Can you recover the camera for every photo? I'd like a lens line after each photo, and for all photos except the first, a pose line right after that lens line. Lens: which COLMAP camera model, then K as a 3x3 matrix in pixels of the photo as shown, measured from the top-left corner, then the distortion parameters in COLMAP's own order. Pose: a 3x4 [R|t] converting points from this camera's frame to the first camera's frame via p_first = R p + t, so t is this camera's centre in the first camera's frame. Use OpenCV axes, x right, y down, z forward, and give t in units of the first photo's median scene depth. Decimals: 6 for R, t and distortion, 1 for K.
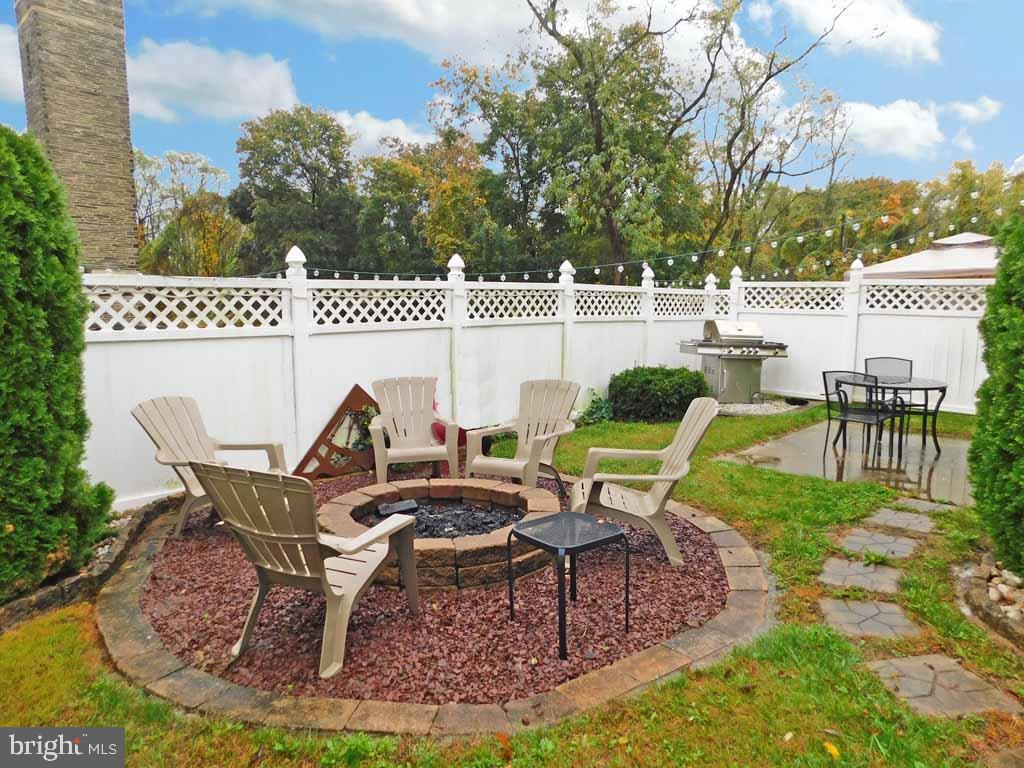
lens RADIAL K [[681.5, 0, 511.8], [0, 681.5, 380.7], [0, 0, 1]] dist [-0.062839, 0.045089]
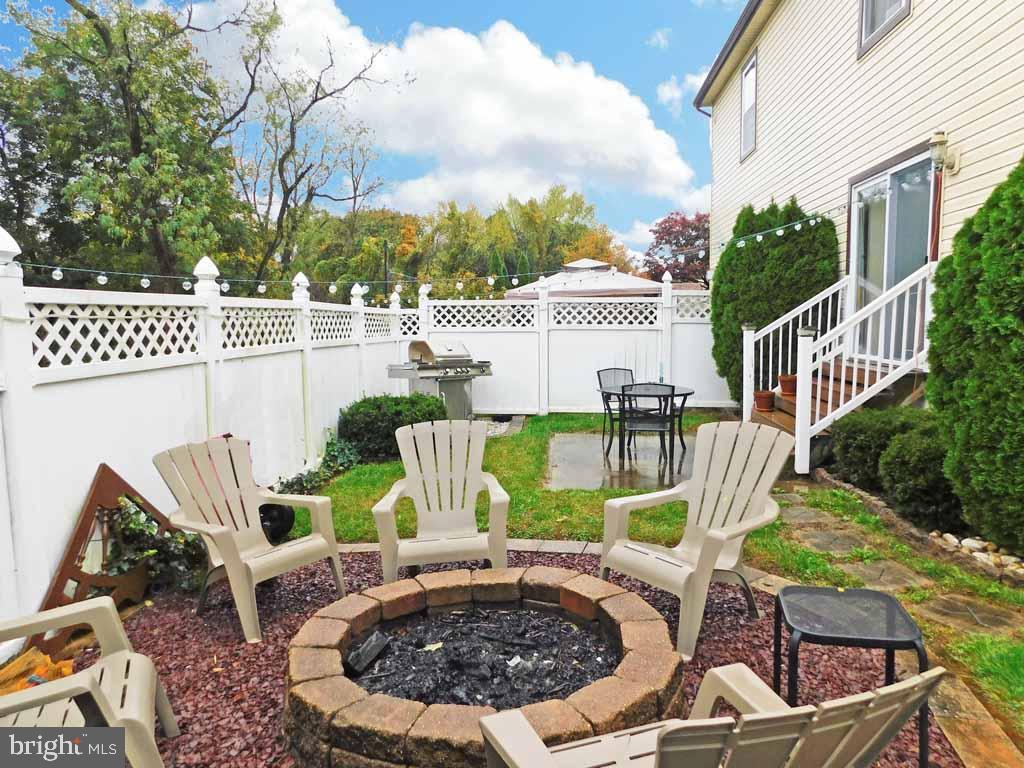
lens RADIAL K [[681.5, 0, 515.2], [0, 681.5, 385.6], [0, 0, 1]] dist [-0.062839, 0.045089]
pose [[0.770917, -0.072750, 0.632768, -0.199407], [0.089272, 0.995991, 0.005748, -0.021511], [-0.630649, 0.052058, 0.774320, 0.194434]]
